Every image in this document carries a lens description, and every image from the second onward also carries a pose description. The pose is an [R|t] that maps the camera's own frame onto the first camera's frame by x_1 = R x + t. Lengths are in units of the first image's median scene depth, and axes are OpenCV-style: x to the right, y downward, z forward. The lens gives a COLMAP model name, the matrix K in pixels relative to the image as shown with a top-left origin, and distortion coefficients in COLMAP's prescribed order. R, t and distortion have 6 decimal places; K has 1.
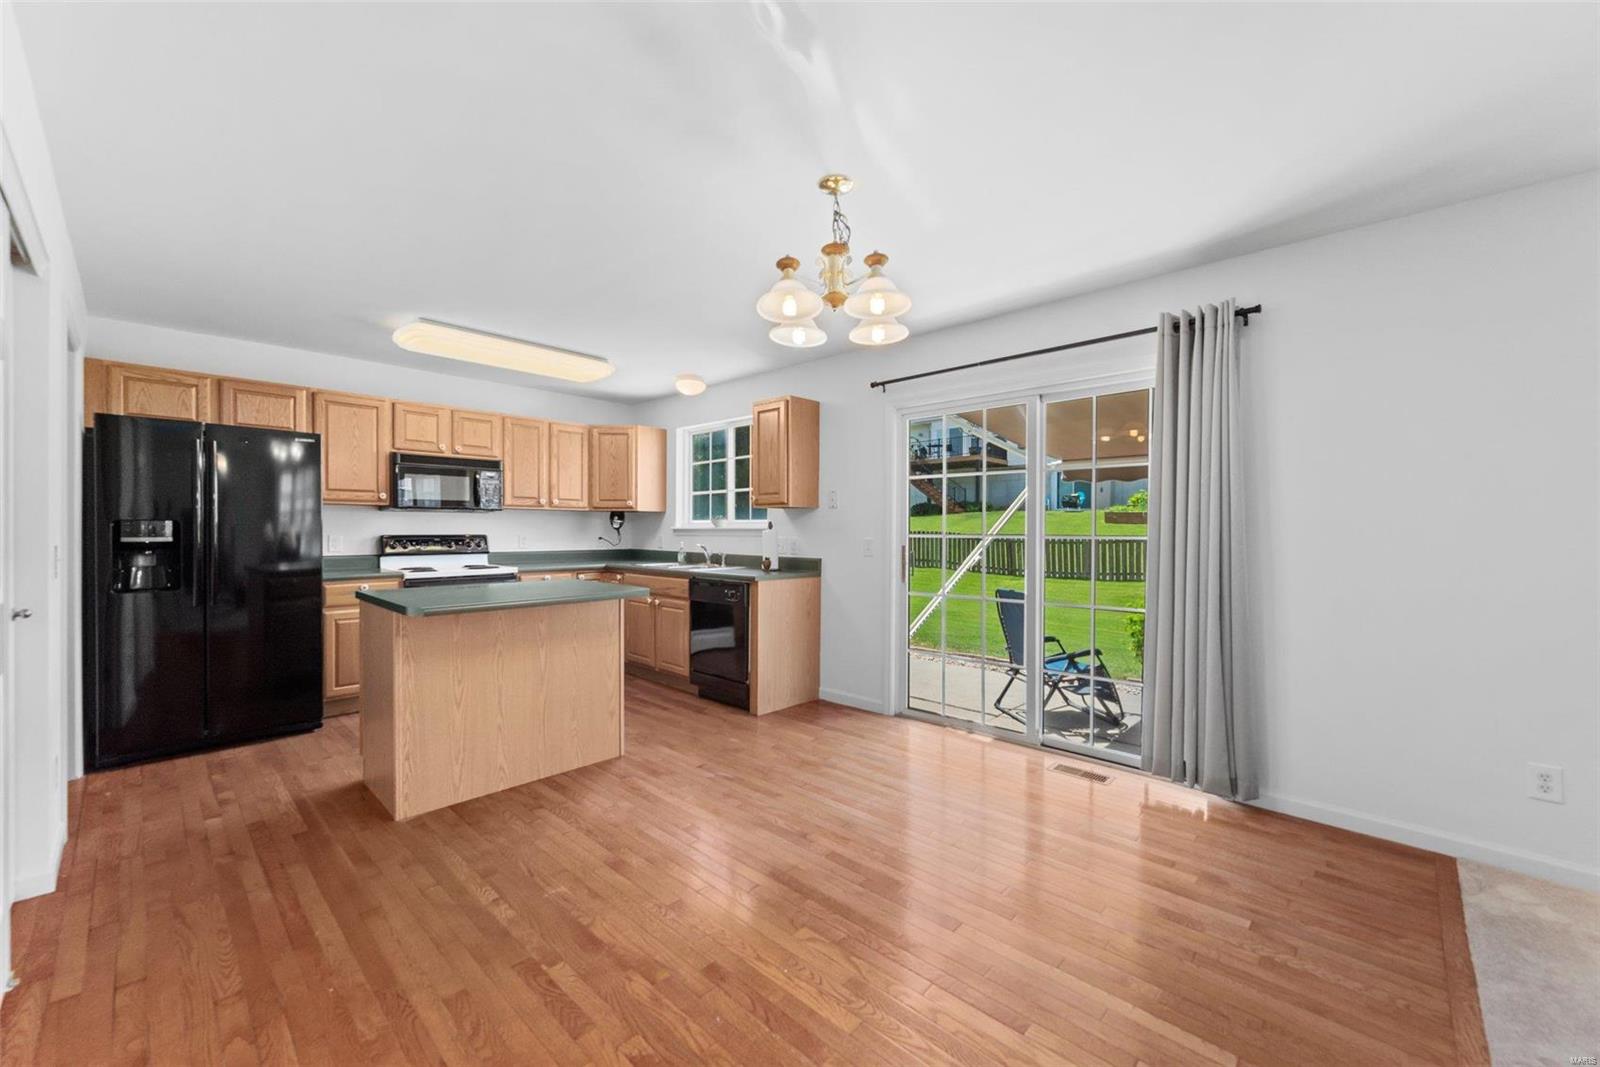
lens RADIAL K [[630.8, 0, 799.8], [0, 630.8, 537.4], [0, 0, 1]] dist [-0.000516, 0.000392]
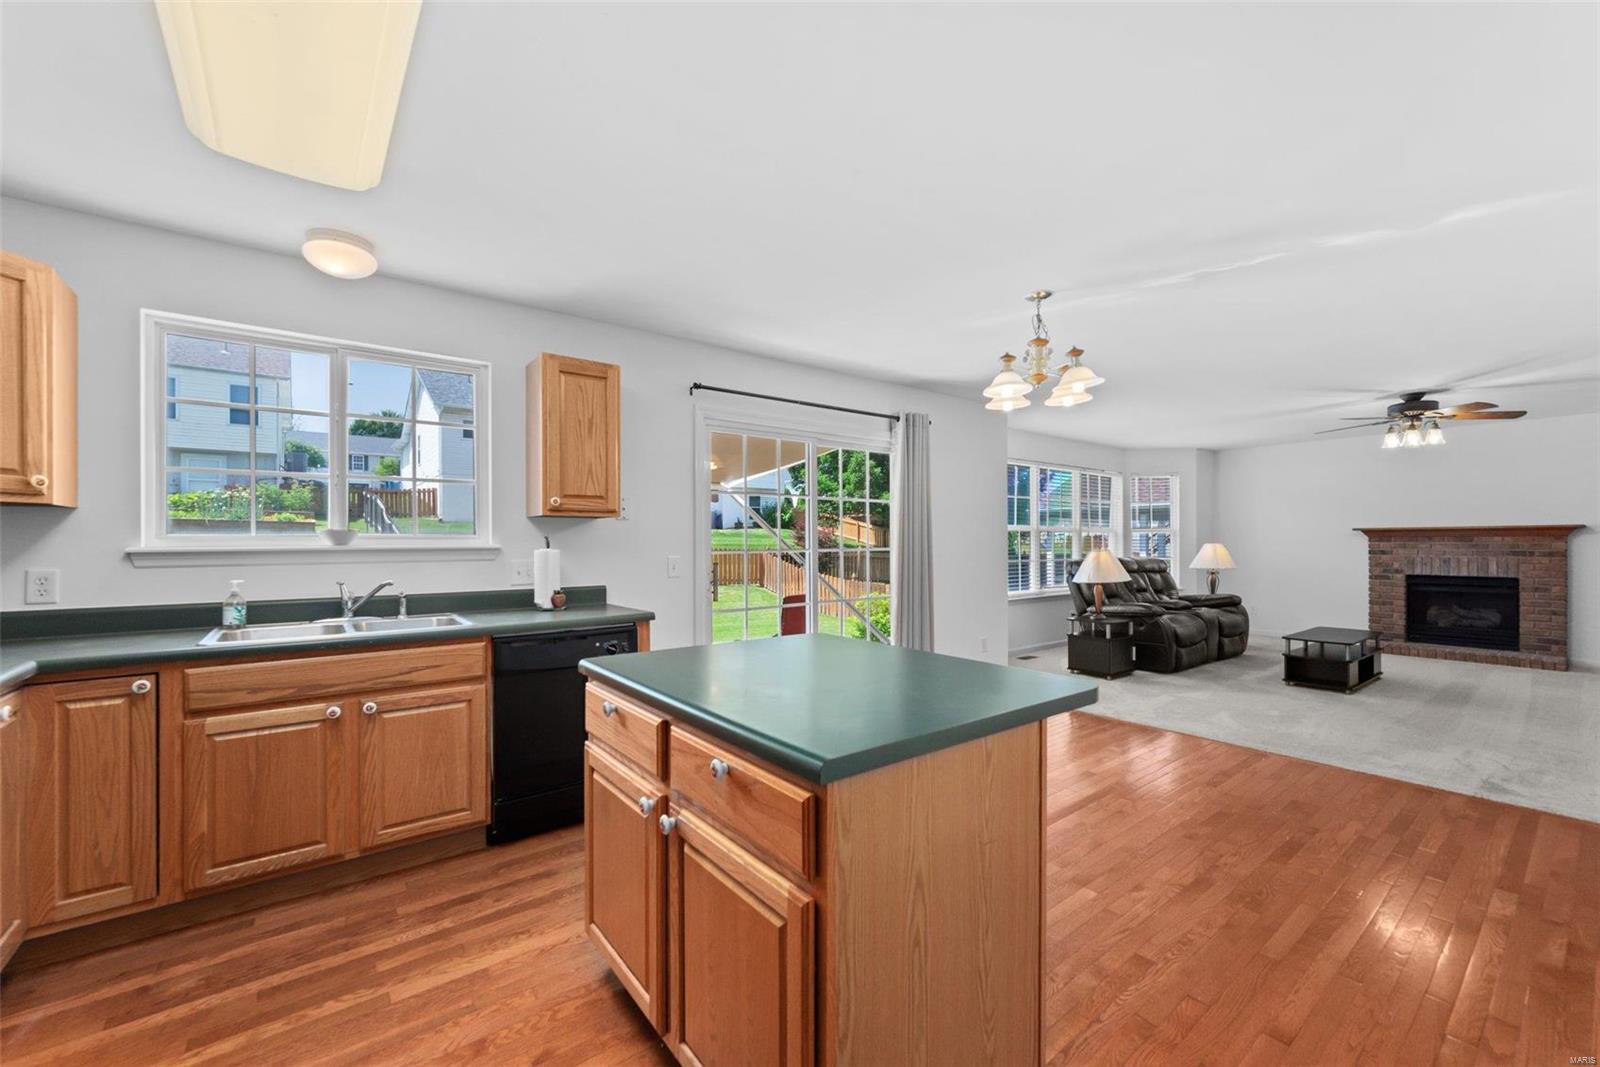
lens RADIAL K [[630.8, 0, 799.5], [0, 630.8, 543.3], [0, 0, 1]] dist [-0.000516, 0.000392]
pose [[0.153184, -0.010570, 0.988141, -0.699615], [0.013449, 0.999872, 0.008611, -0.021138], [-0.988106, 0.011971, 0.153306, 0.667268]]
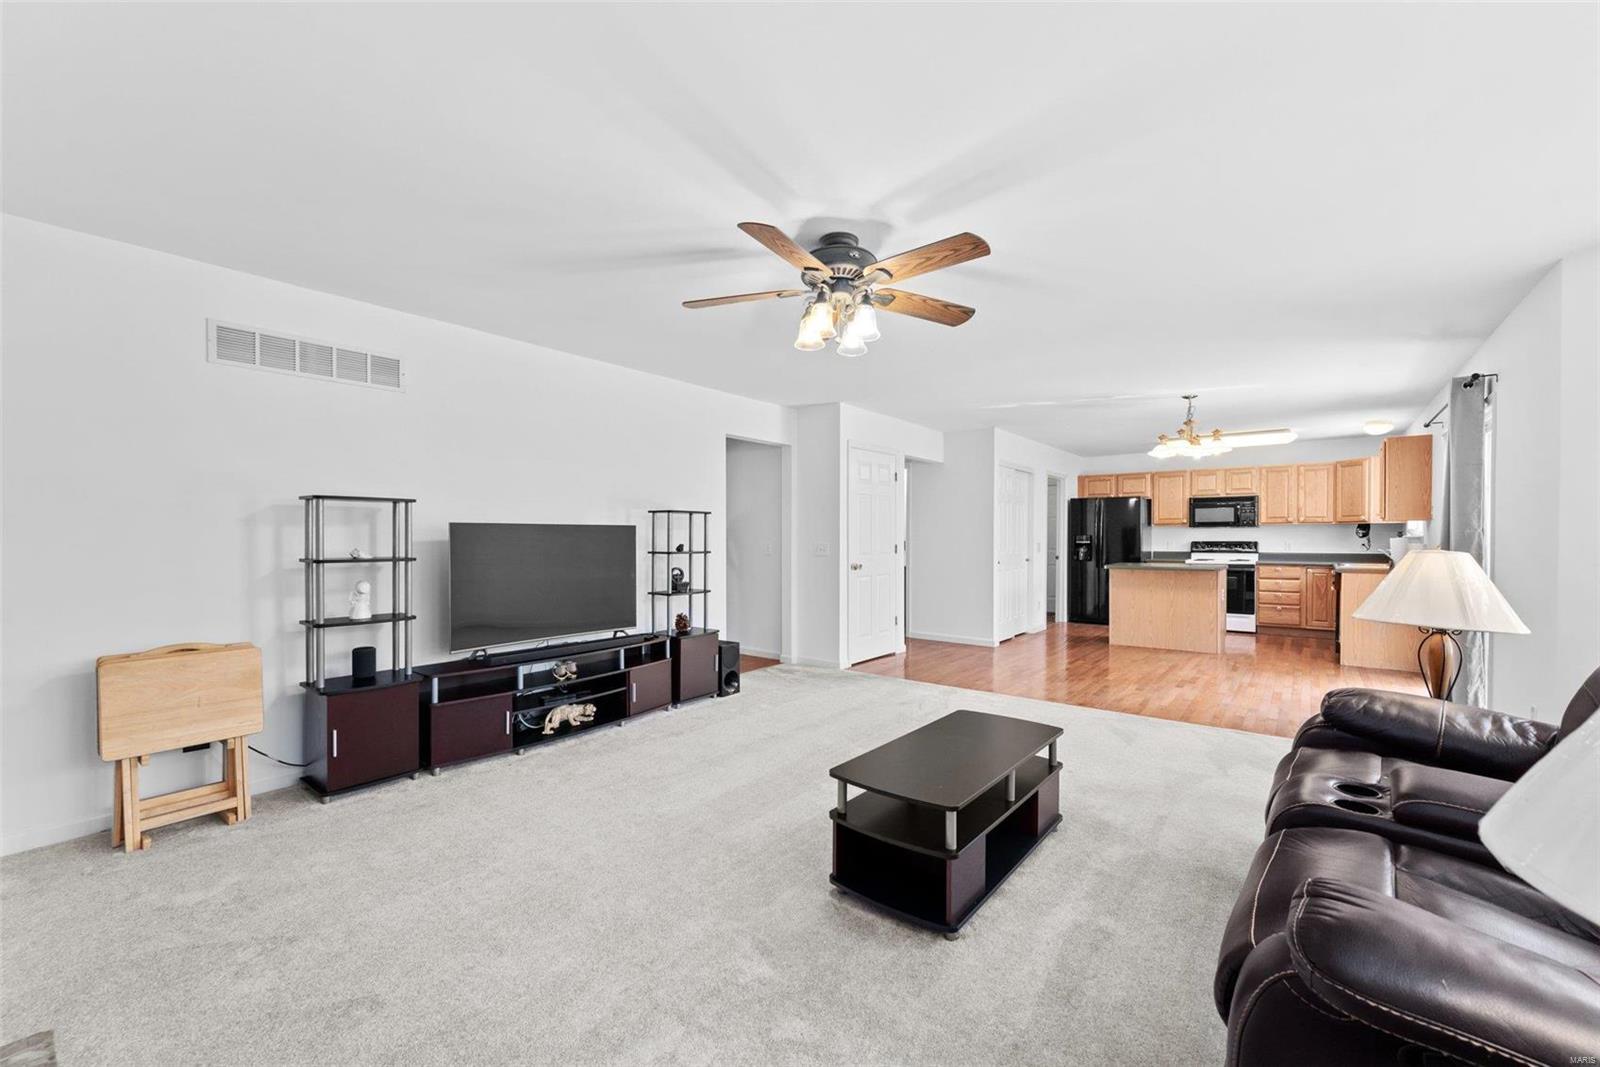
lens RADIAL K [[630.8, 0, 800.0], [0, 630.8, 546.1], [0, 0, 1]] dist [-0.000516, 0.000392]
pose [[0.082754, 0.007978, -0.996538, 1.188822], [-0.012527, 0.999897, 0.006965, 0.013052], [0.996491, 0.011907, 0.082845, -0.343734]]
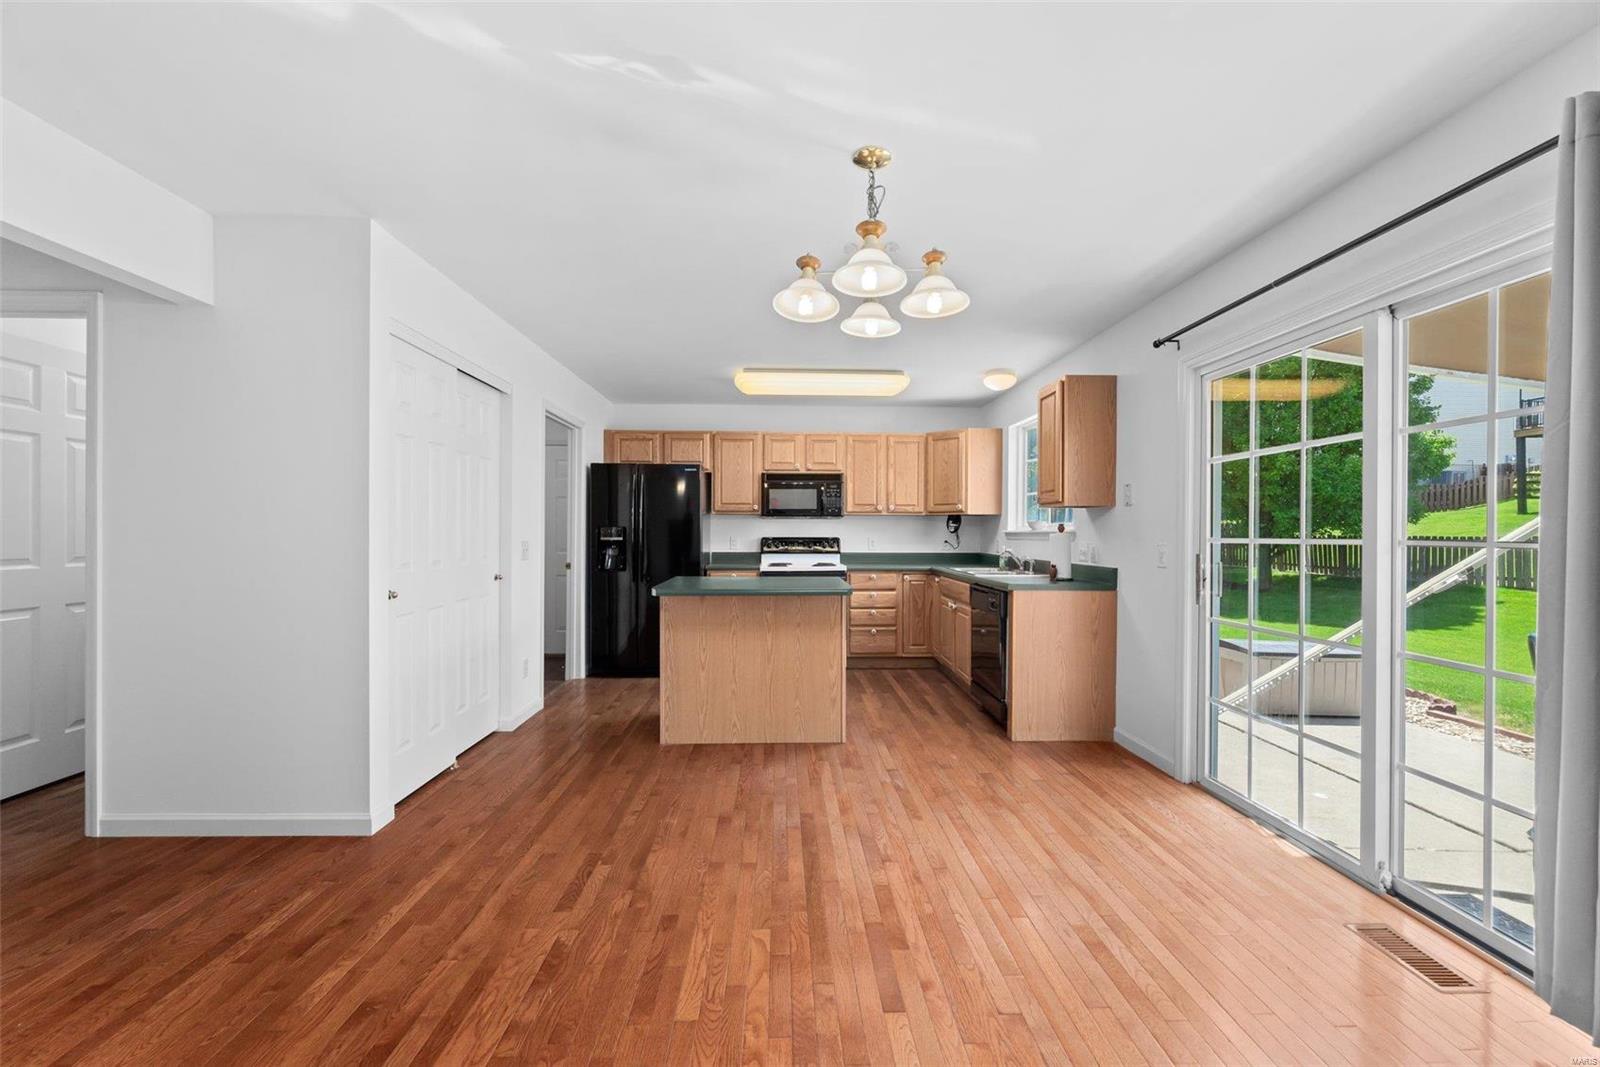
lens RADIAL K [[630.8, 0, 797.4], [0, 630.8, 536.7], [0, 0, 1]] dist [-0.000516, 0.000392]
pose [[0.707036, 0.003671, -0.707168, 0.325504], [-0.010064, 0.999937, -0.004871, 0.001127], [0.707106, 0.010561, 0.707029, 0.140928]]
